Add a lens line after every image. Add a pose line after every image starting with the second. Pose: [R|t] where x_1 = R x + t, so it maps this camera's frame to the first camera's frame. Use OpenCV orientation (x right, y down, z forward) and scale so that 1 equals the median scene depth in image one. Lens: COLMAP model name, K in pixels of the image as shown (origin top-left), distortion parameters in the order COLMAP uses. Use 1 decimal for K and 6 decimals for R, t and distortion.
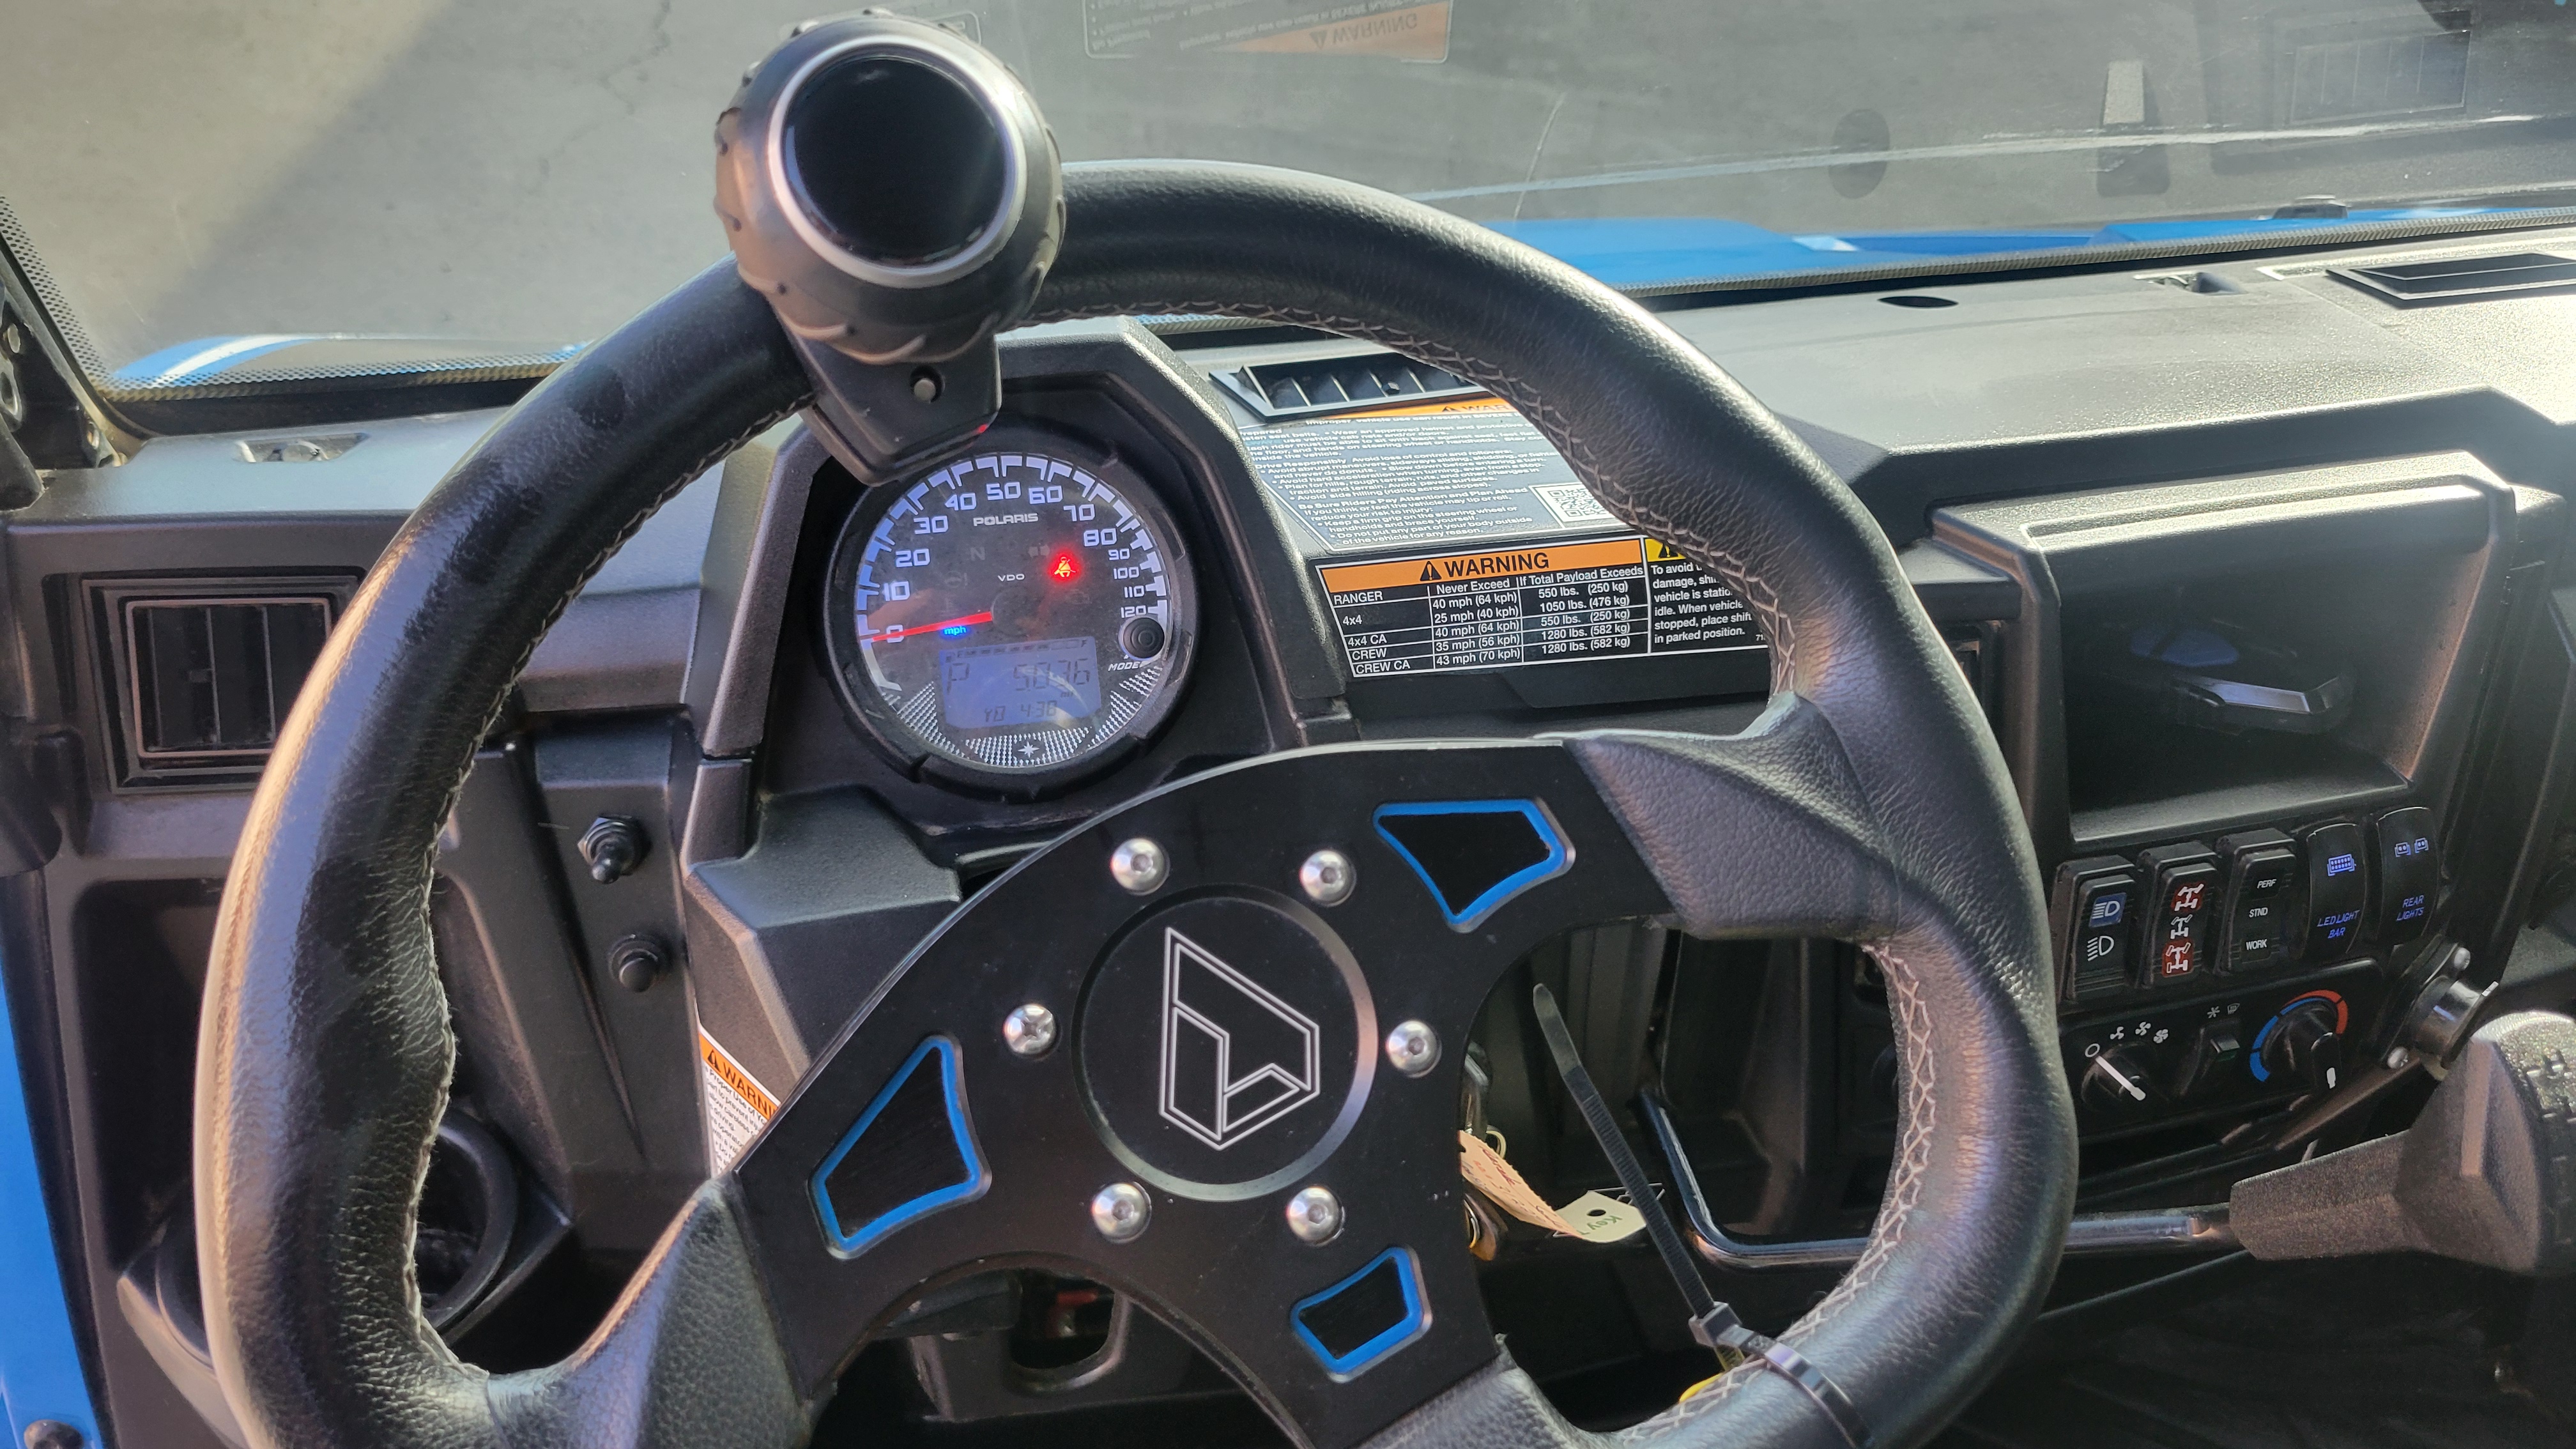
lens RADIAL K [[1956.3, 0, 1293.3], [0, 1956.3, 711.6], [0, 0, 1]] dist [0.032584, -0.000165]
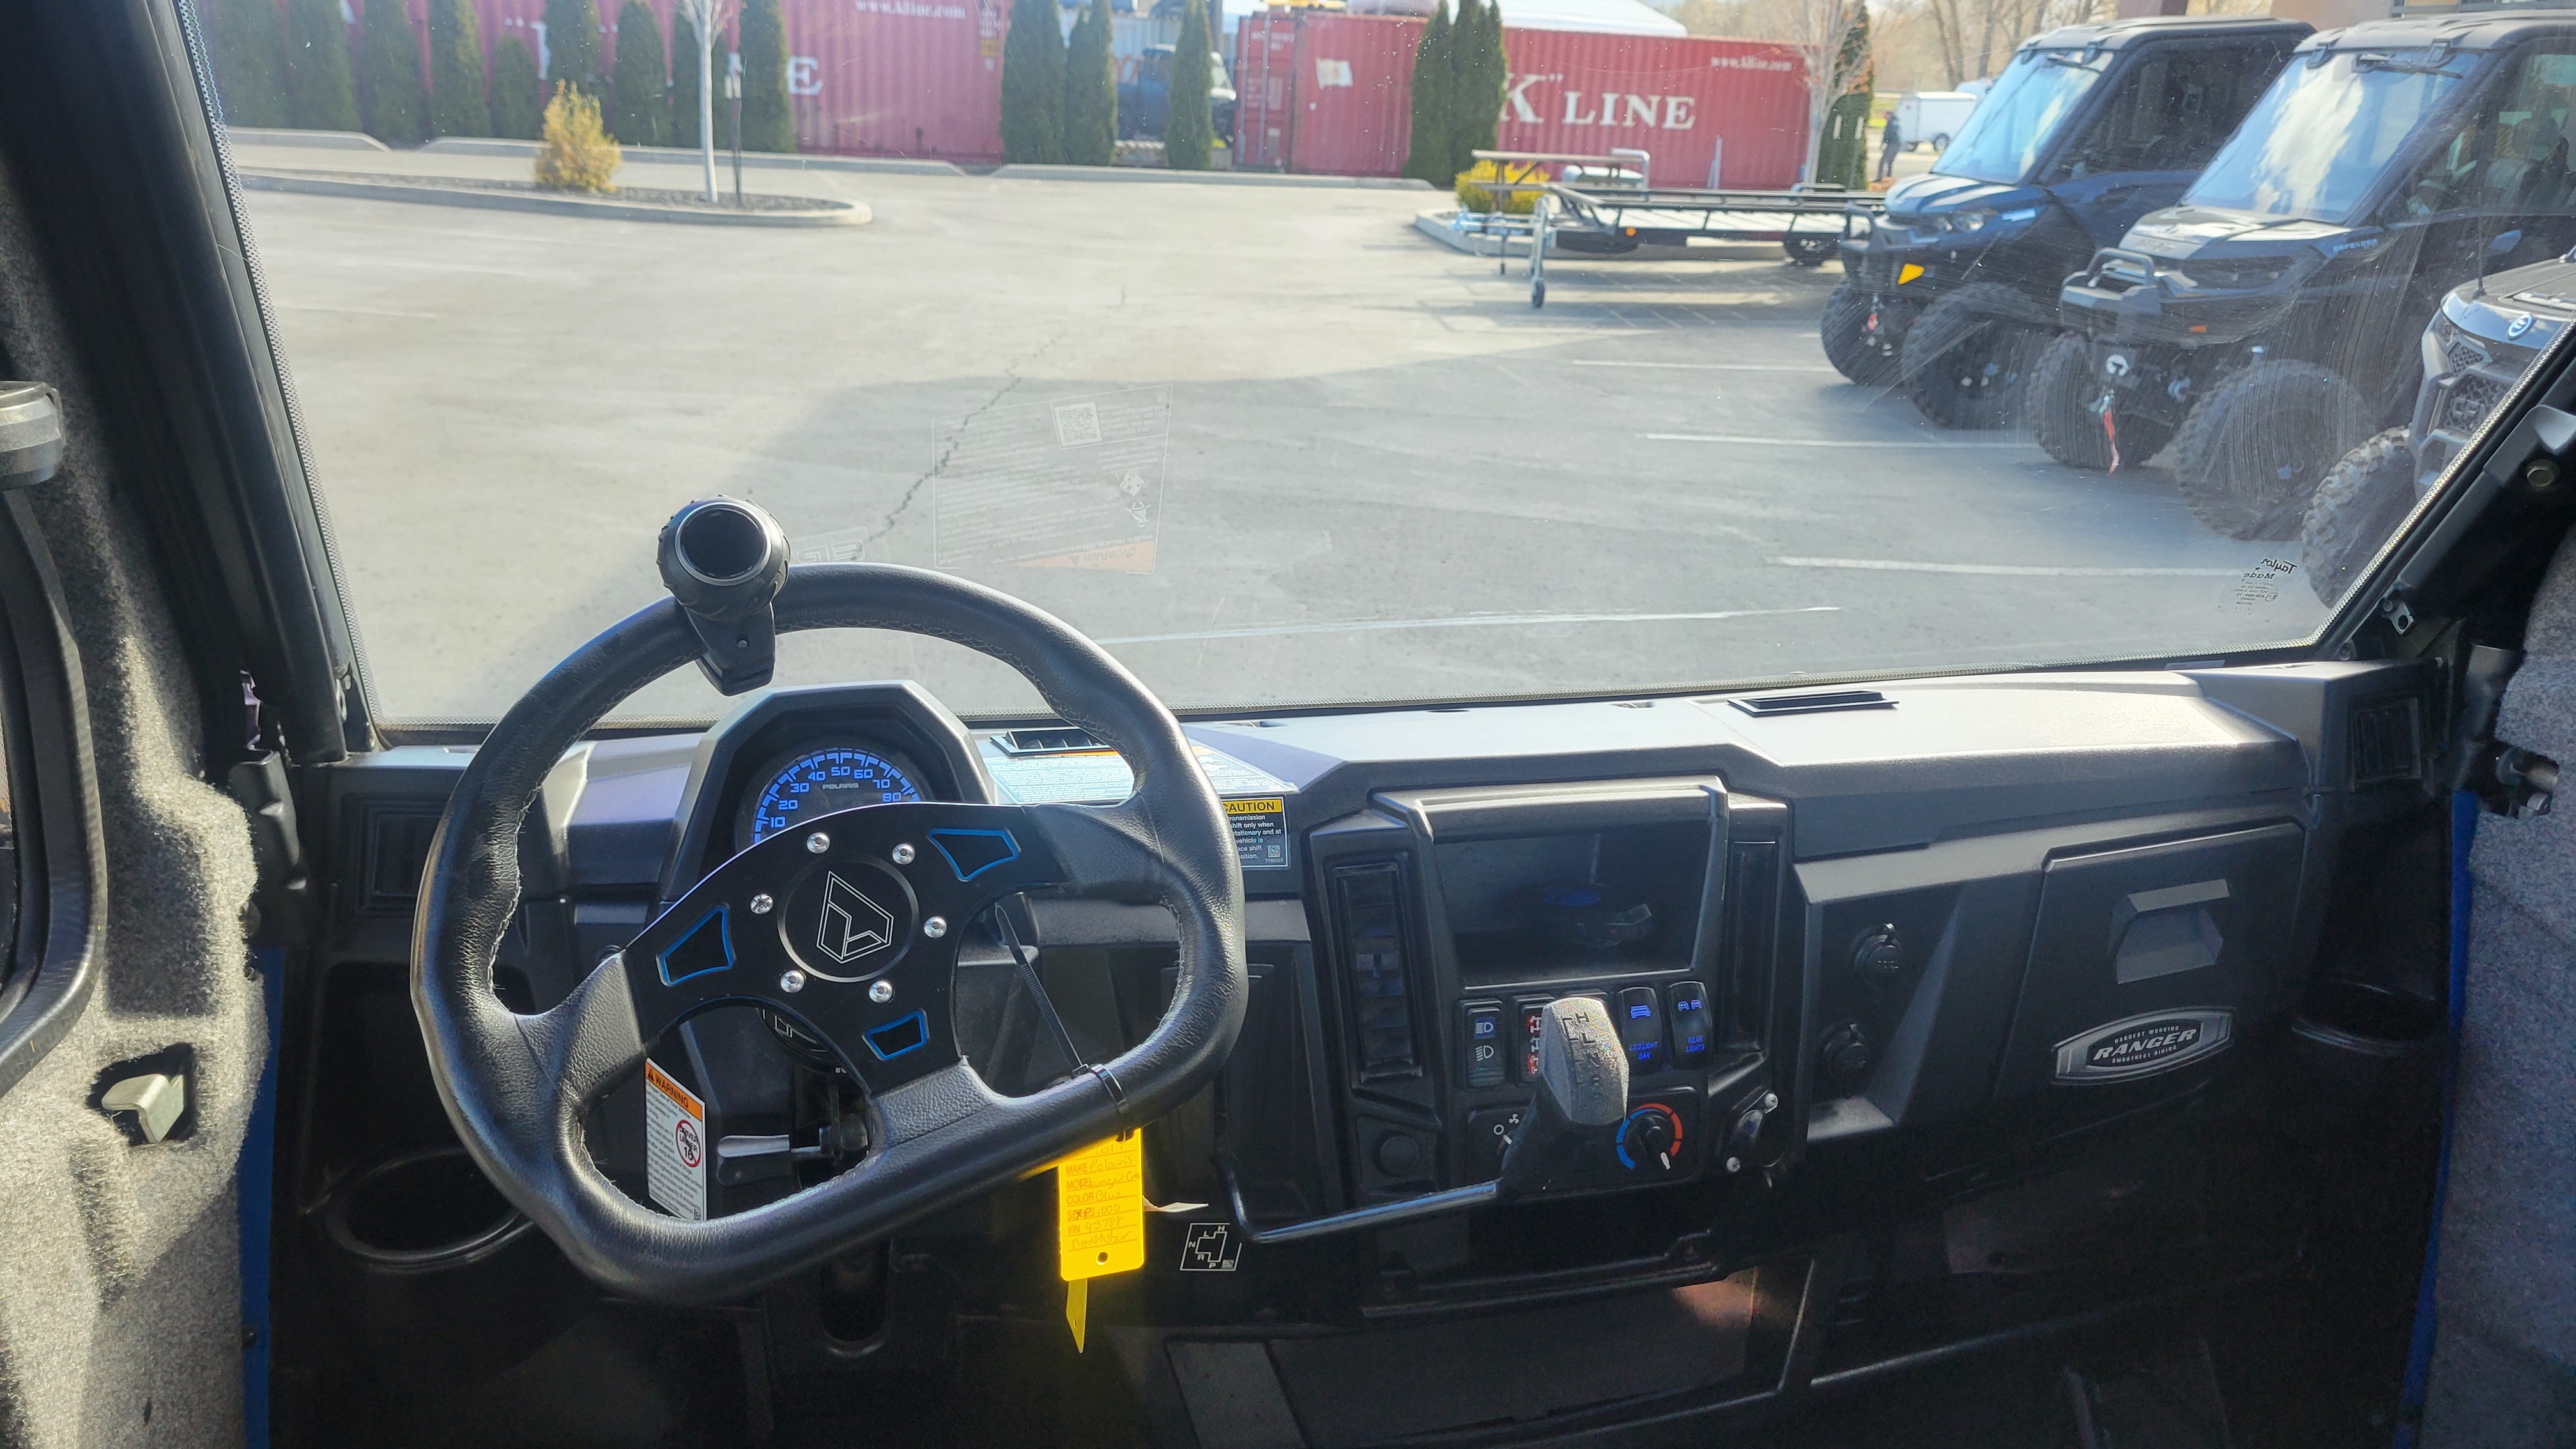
lens RADIAL K [[1956.3, 0, 1293.3], [0, 1956.3, 711.6], [0, 0, 1]] dist [0.032584, -0.000165]
pose [[0.998769, -0.005293, -0.049313, 0.586083], [-0.009753, 0.953919, -0.299906, 0.608362], [0.048628, 0.300018, 0.952693, -1.202587]]
